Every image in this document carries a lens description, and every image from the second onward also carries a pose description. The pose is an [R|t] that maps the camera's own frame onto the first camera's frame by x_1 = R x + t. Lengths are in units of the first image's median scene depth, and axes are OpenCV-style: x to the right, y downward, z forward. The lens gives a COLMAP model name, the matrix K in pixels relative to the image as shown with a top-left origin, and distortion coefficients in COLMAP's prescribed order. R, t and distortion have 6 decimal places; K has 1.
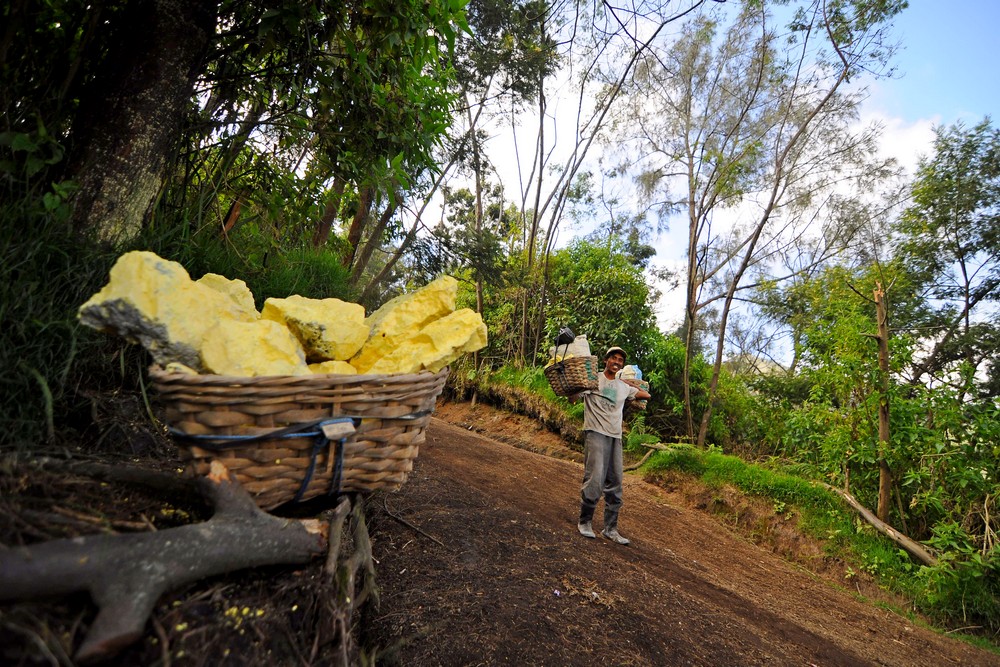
lens RADIAL K [[508.2, 0, 497.6], [0, 508.2, 337.4], [0, 0, 1]] dist [-0.000879, 0.000018]
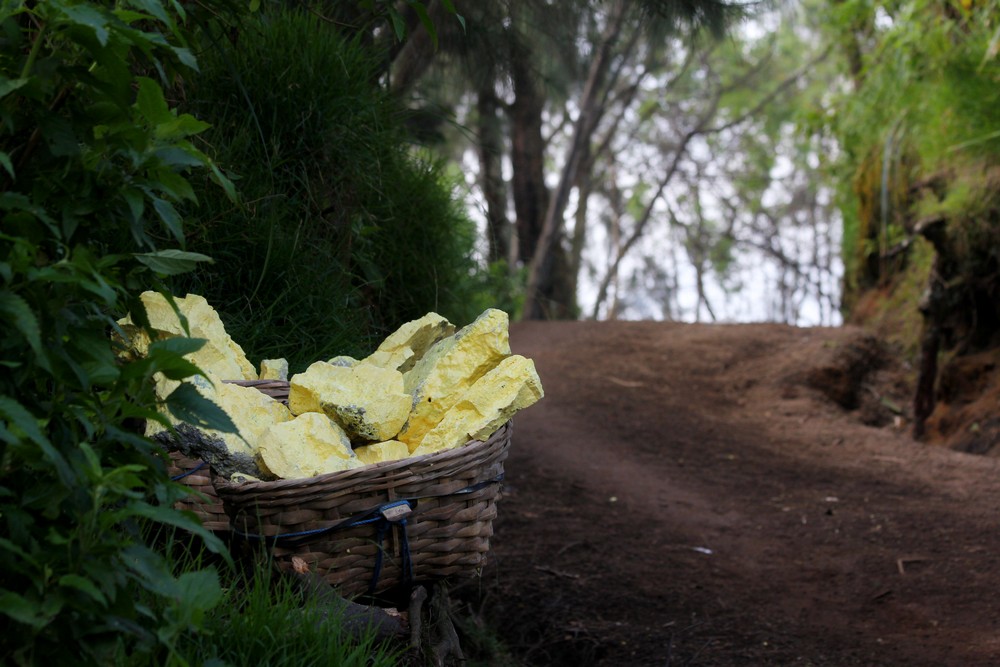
lens RADIAL K [[4411.7, 0, 500.1], [0, 4411.7, 333.5], [0, 0, 1]] dist [0.197718, 0.000000]
pose [[0.946906, -0.153018, -0.282761, 2.078940], [0.188532, 0.976670, 0.102820, -0.887854], [0.260431, -0.150670, 0.953664, -6.249939]]
